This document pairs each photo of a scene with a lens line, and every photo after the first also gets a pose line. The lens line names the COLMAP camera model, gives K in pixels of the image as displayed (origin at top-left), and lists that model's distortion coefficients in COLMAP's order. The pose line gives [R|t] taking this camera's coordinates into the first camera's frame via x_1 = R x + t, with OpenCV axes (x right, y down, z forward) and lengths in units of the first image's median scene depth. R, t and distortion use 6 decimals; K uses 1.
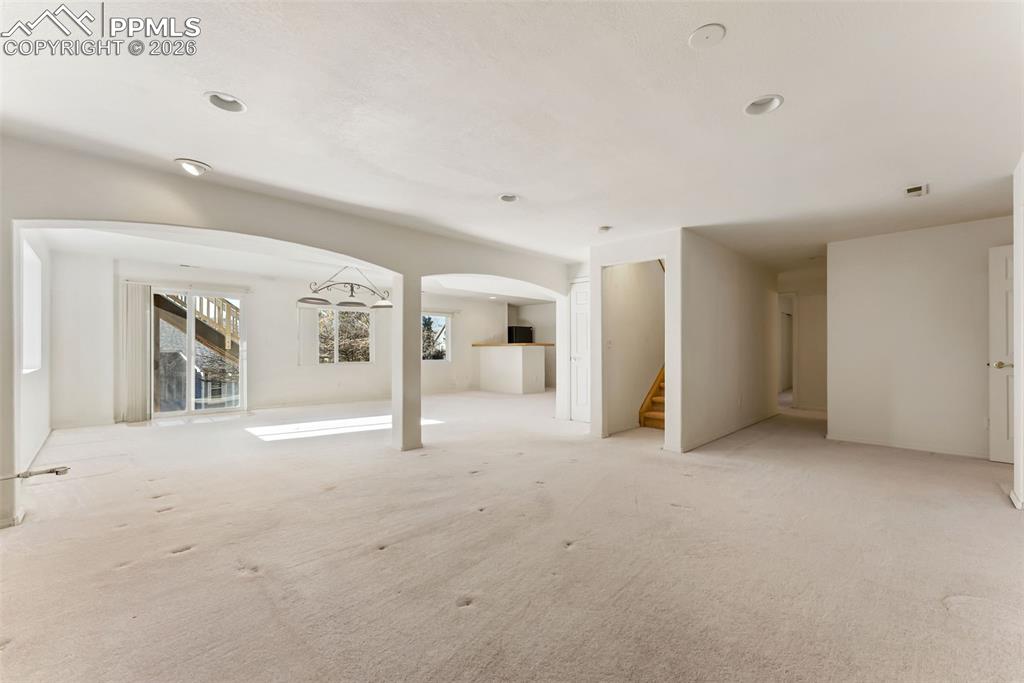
lens RADIAL K [[412.1, 0, 516.5], [0, 412.1, 345.5], [0, 0, 1]] dist [0.000357, -0.000002]
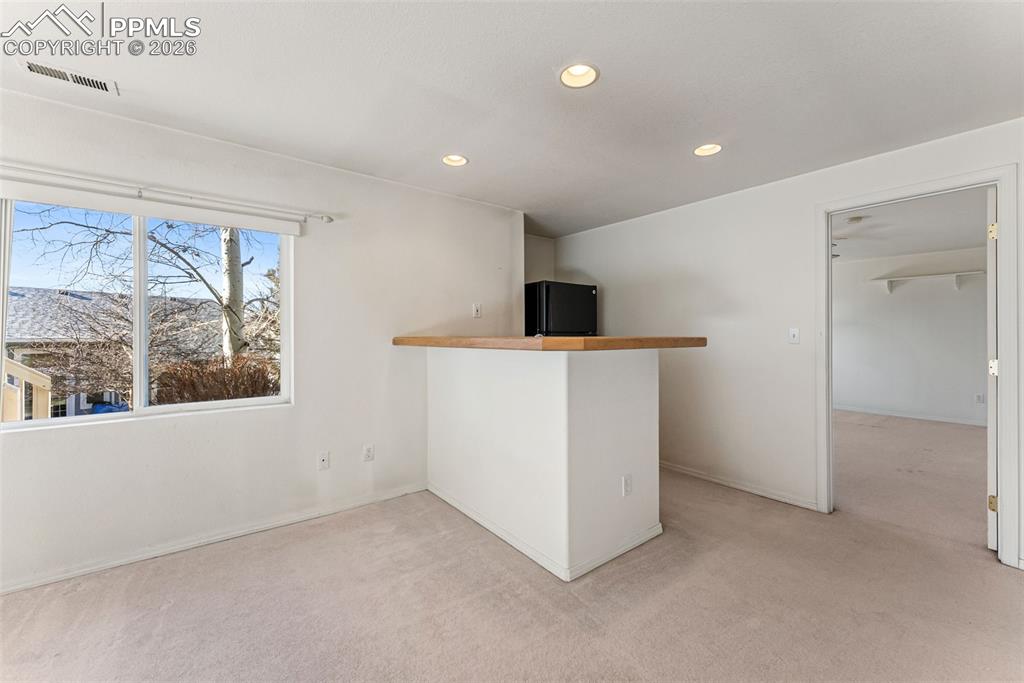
lens RADIAL K [[426.0, 0, 514.1], [0, 426.0, 333.6], [0, 0, 1]] dist [-0.001180, 0.000021]
pose [[0.993657, 0.003335, -0.112405, 0.010486], [-0.002536, 0.999971, 0.007249, -0.008775], [0.112426, -0.006918, 0.993636, 0.738441]]
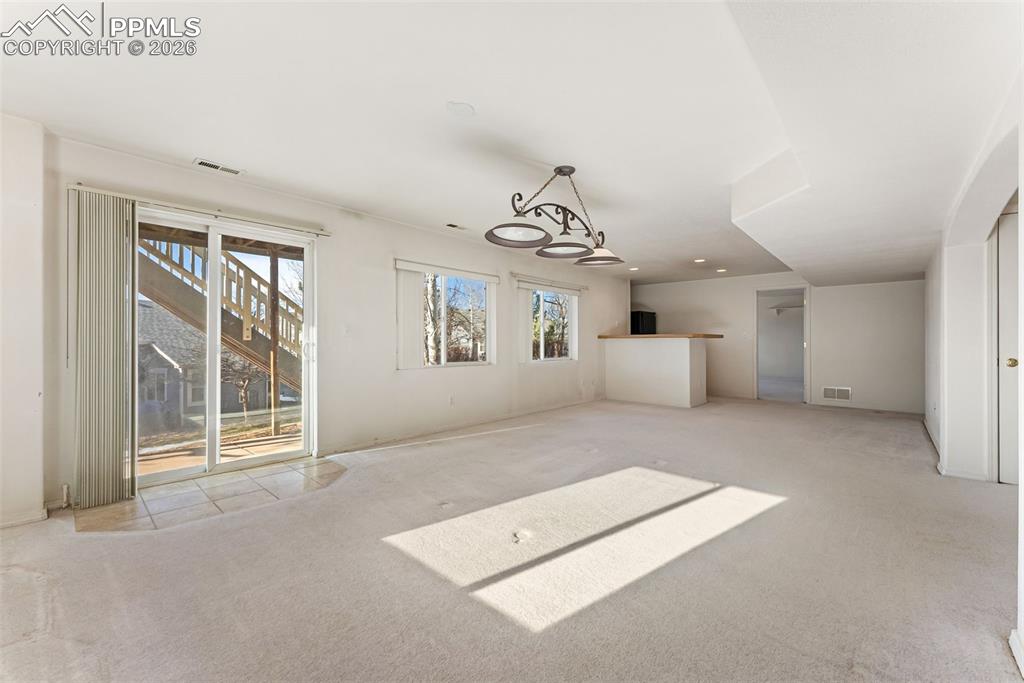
lens RADIAL K [[415.7, 0, 524.1], [0, 415.7, 338.7], [0, 0, 1]] dist [0.000757, 0.000182]
pose [[0.998193, 0.005526, 0.059838, -0.287114], [-0.005641, 0.999983, 0.001739, 0.002279], [-0.059828, -0.002073, 0.998207, 0.305472]]
